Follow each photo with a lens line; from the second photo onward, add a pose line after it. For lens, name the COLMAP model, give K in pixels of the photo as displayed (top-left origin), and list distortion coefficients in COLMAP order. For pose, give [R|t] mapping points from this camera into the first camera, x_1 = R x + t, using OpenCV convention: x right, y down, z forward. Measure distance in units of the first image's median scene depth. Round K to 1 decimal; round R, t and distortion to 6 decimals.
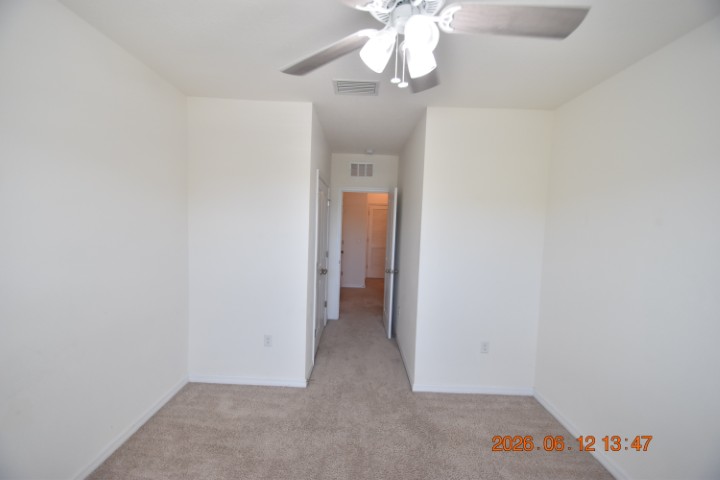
lens RADIAL K [[315.2, 0, 356.1], [0, 315.2, 243.7], [0, 0, 1]] dist [0.023230, -0.022990]
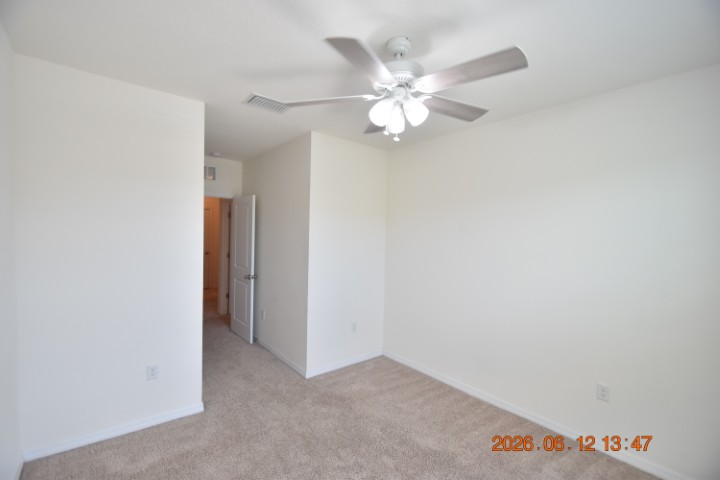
lens RADIAL K [[315.2, 0, 356.1], [0, 315.2, 243.7], [0, 0, 1]] dist [0.023230, -0.022990]
pose [[0.772152, -0.036592, 0.634383, -0.396364], [0.042778, 0.999069, 0.005559, -0.015577], [-0.633996, 0.022845, 0.772999, 0.001273]]
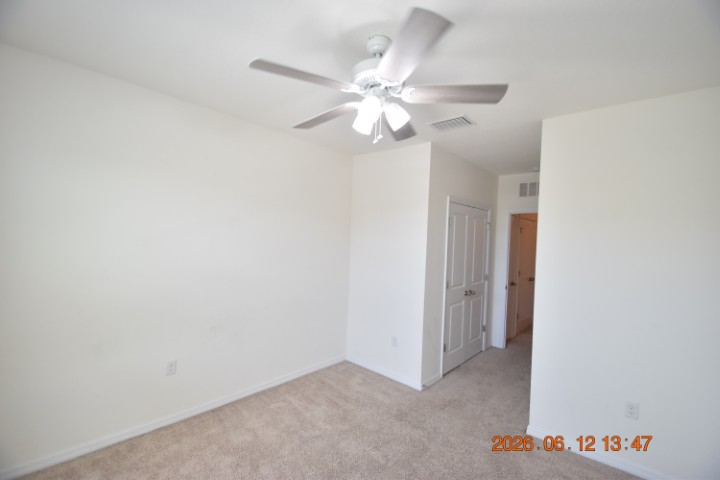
lens RADIAL K [[315.2, 0, 356.1], [0, 315.2, 243.7], [0, 0, 1]] dist [0.023230, -0.022990]
pose [[0.742883, 0.002661, -0.669415, 0.431379], [-0.056638, 0.996656, -0.058892, 0.015352], [0.667020, 0.081664, 0.740550, -0.021491]]
